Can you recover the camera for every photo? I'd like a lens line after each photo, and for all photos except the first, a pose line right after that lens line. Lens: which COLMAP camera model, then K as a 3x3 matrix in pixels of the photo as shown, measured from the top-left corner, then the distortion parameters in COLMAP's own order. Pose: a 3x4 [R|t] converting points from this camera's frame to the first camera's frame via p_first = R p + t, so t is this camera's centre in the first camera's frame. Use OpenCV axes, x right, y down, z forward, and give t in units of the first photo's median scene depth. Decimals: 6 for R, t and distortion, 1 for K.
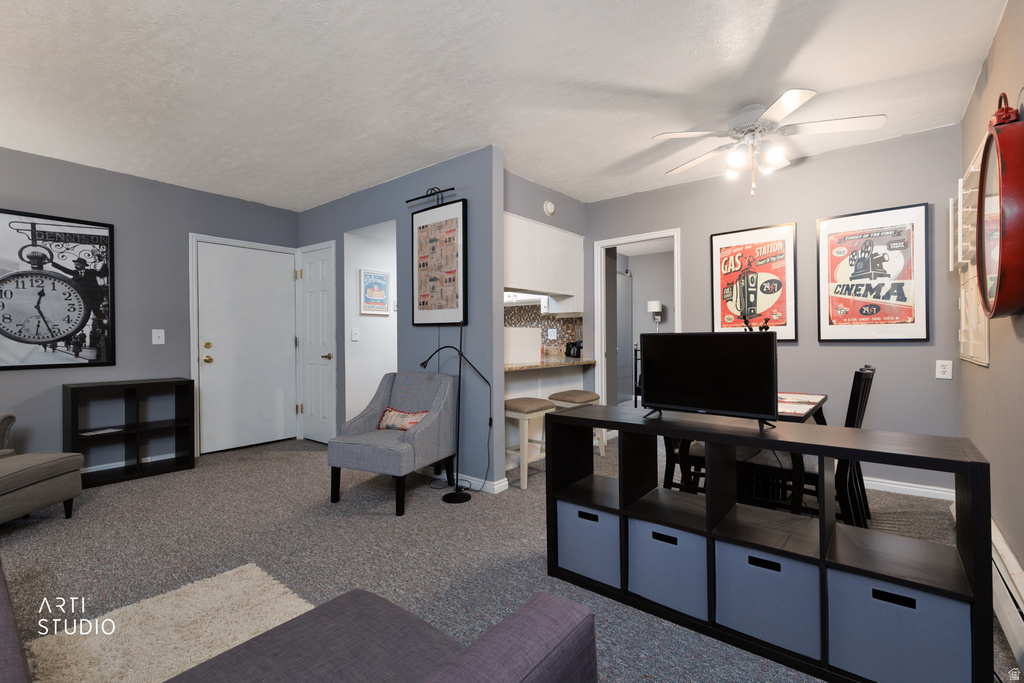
lens RADIAL K [[455.2, 0, 515.5], [0, 455.2, 339.2], [0, 0, 1]] dist [0.006692, -0.001544]
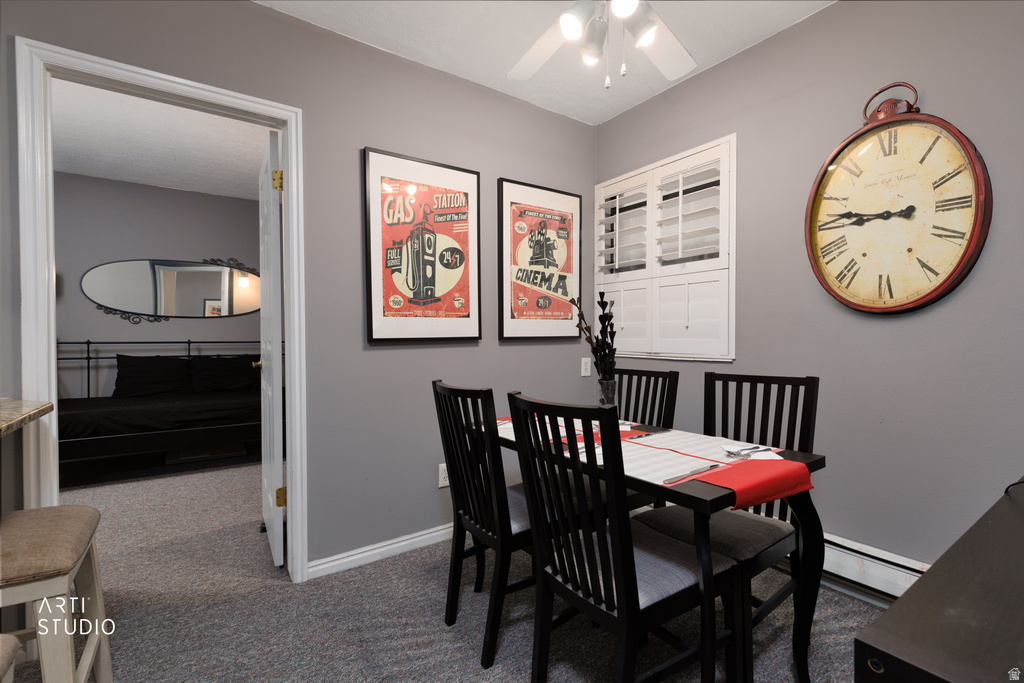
lens RADIAL K [[455.2, 0, 515.5], [0, 455.2, 339.2], [0, 0, 1]] dist [0.006692, -0.001544]
pose [[0.279999, -0.000759, 0.960000, -0.054802], [0.004365, 0.999990, -0.000483, 0.004234], [-0.959990, 0.004326, 0.280000, 0.740750]]
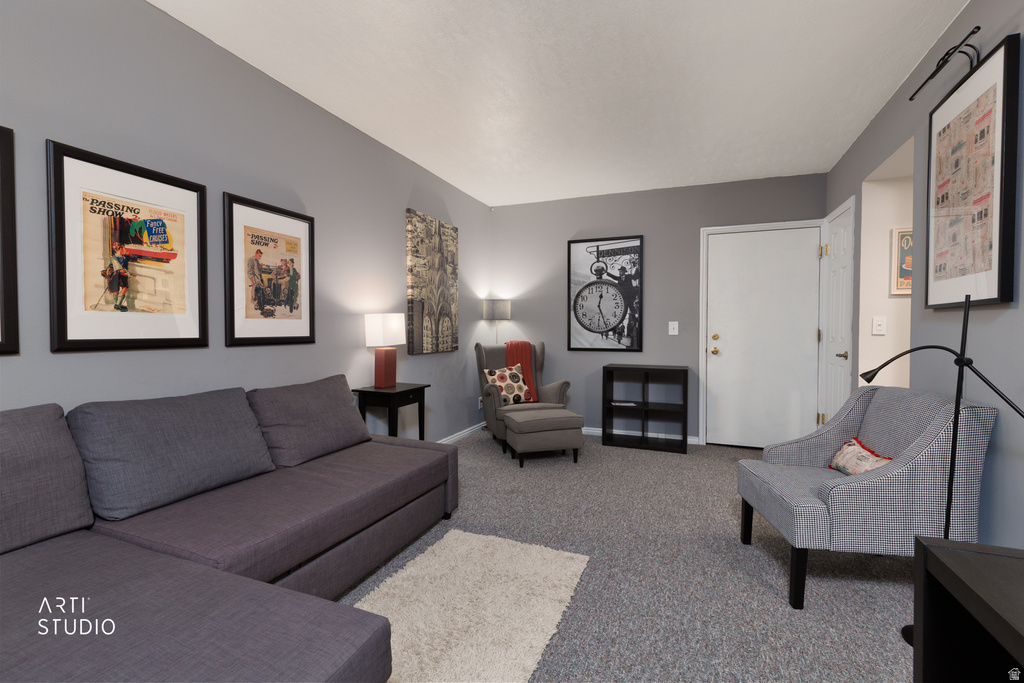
lens RADIAL K [[455.2, 0, 515.5], [0, 455.2, 339.2], [0, 0, 1]] dist [0.006692, -0.001544]
pose [[0.290365, 0.024289, -0.956608, 0.188588], [-0.011615, 0.999694, 0.021857, 0.001700], [0.956845, 0.004765, 0.290558, 0.350664]]
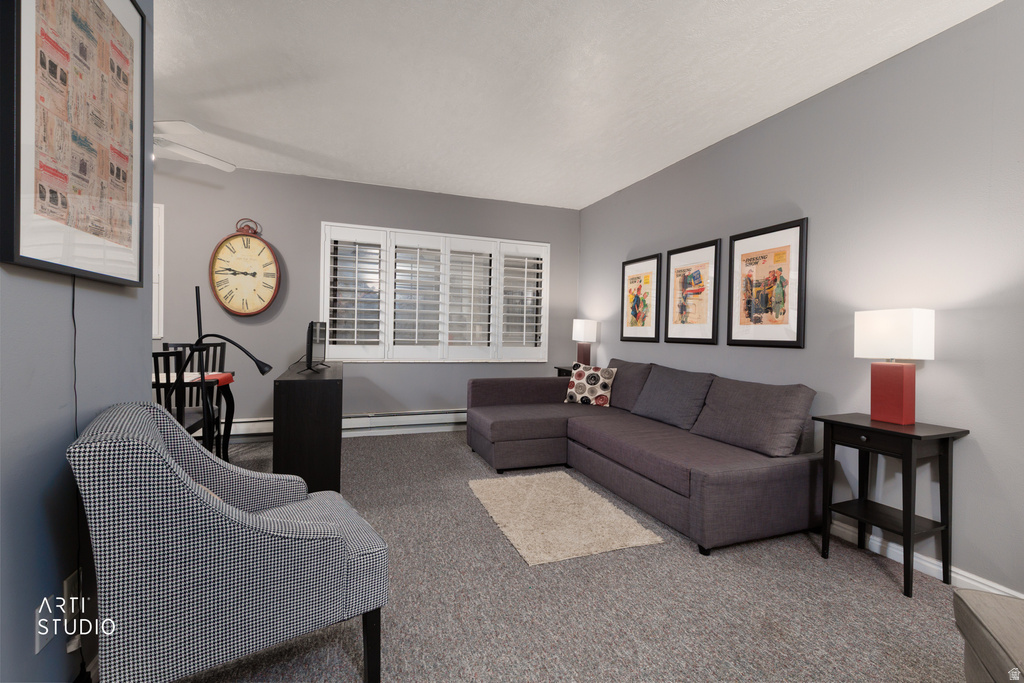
lens RADIAL K [[455.2, 0, 515.5], [0, 455.2, 339.2], [0, 0, 1]] dist [0.006692, -0.001544]
pose [[-0.860242, -0.021329, 0.509439, -0.639300], [-0.012946, 0.999716, 0.019994, 0.005462], [-0.509721, 0.010605, -0.860275, 1.135437]]
